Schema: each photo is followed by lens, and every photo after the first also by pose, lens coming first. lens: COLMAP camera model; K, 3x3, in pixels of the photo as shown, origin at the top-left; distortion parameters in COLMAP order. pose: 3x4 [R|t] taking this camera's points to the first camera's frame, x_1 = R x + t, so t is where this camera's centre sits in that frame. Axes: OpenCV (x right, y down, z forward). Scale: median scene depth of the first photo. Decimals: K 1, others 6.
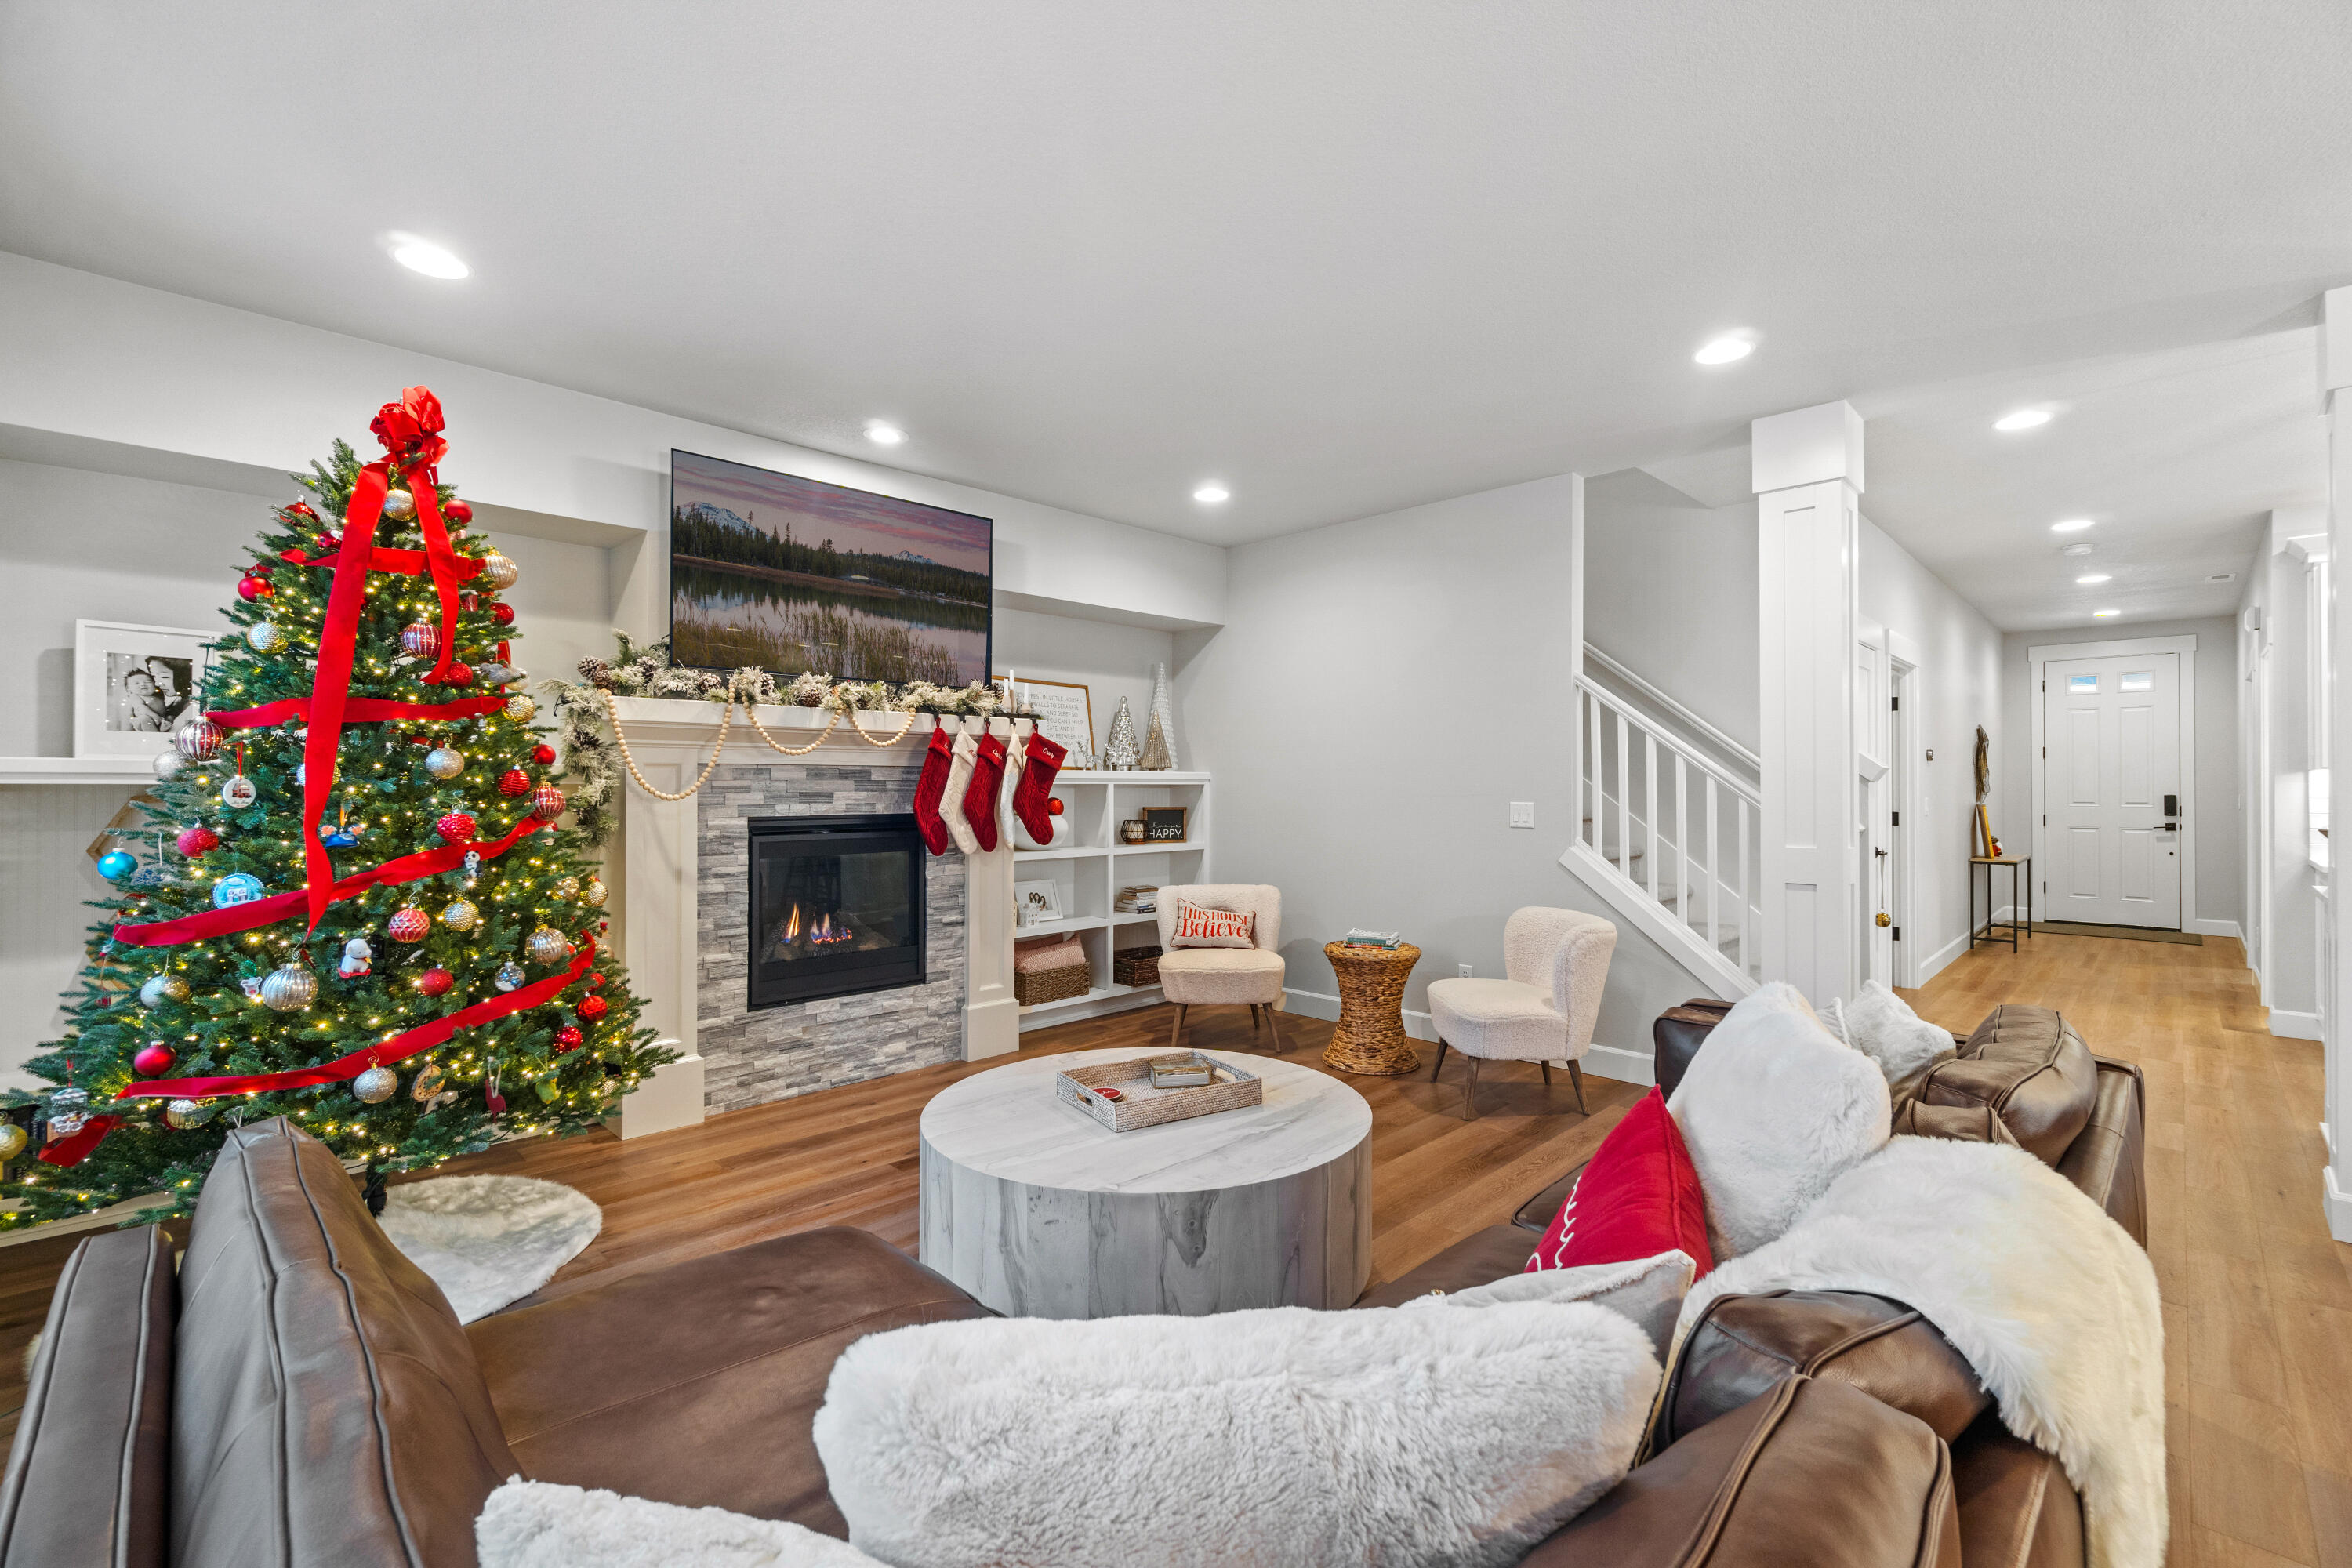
lens RADIAL K [[1019.8, 0, 1186.3], [0, 1019.8, 783.8], [0, 0, 1]] dist [-0.003178, 0.000679]
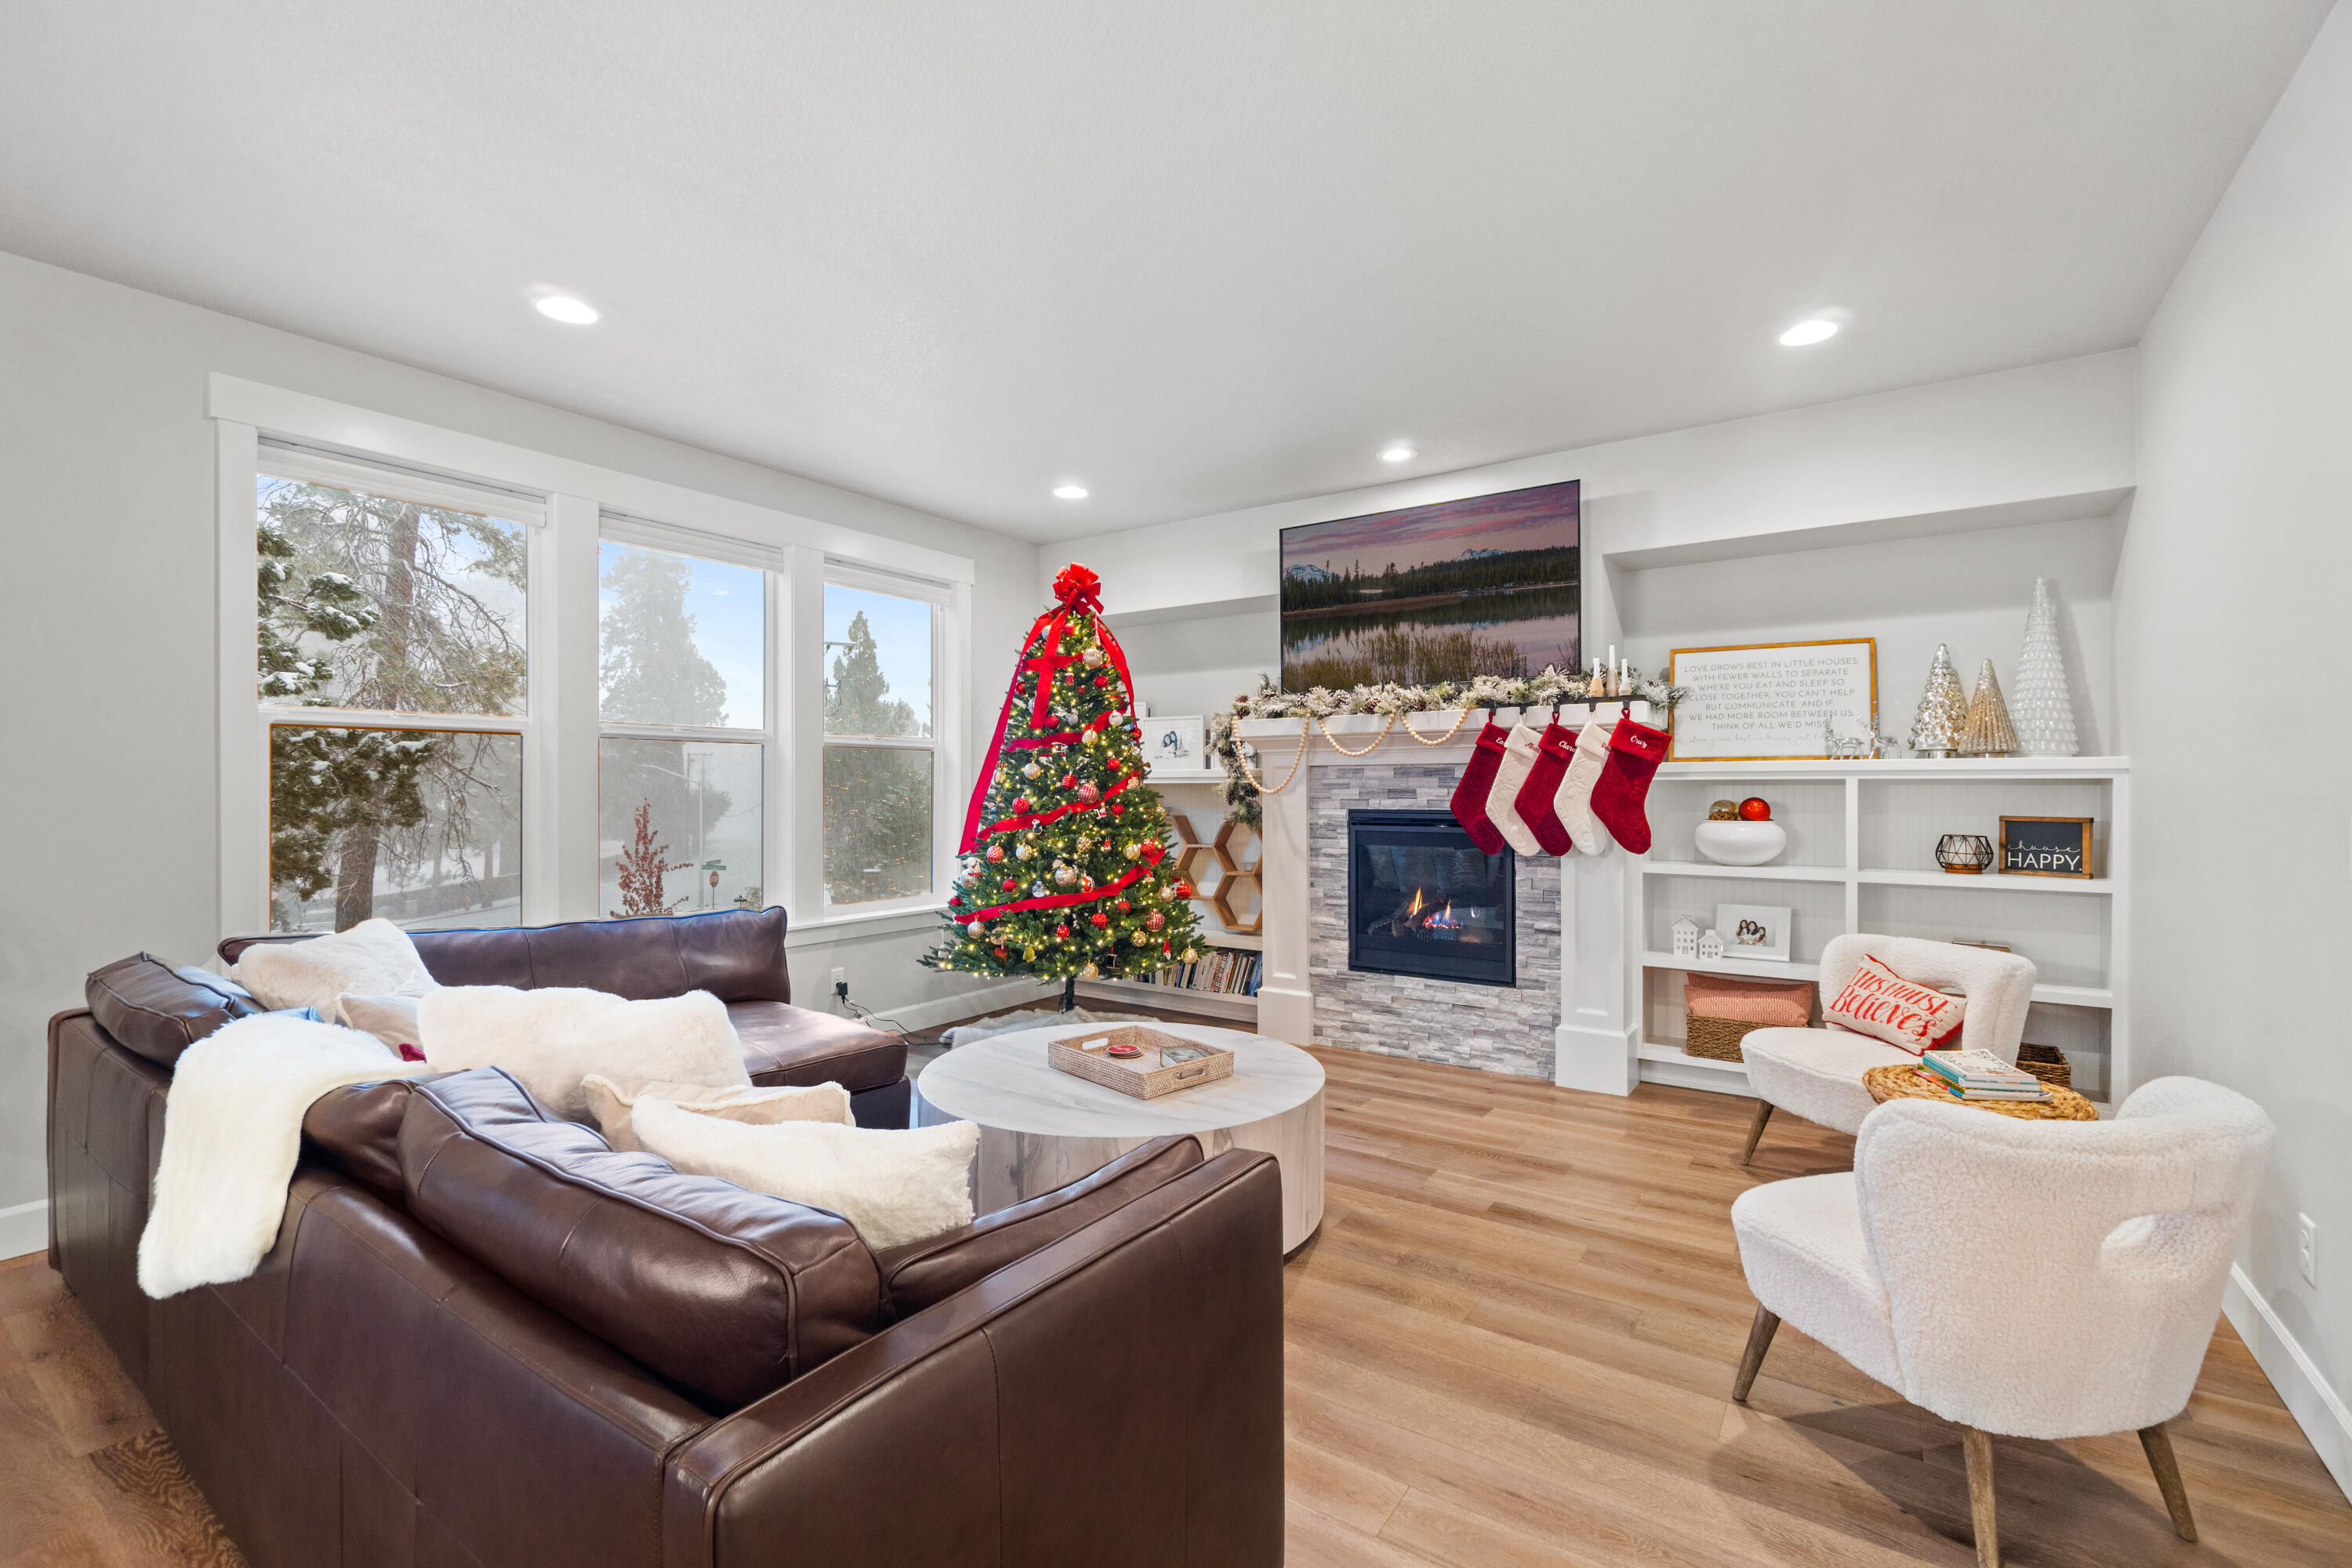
lens RADIAL K [[1019.8, 0, 1185.2], [0, 1019.8, 785.7], [0, 0, 1]] dist [-0.003178, 0.000679]
pose [[0.163075, -0.005023, -0.986601, 0.691389], [0.002099, 0.999987, -0.004744, 0.009384], [0.986611, -0.001297, 0.163083, 0.575416]]
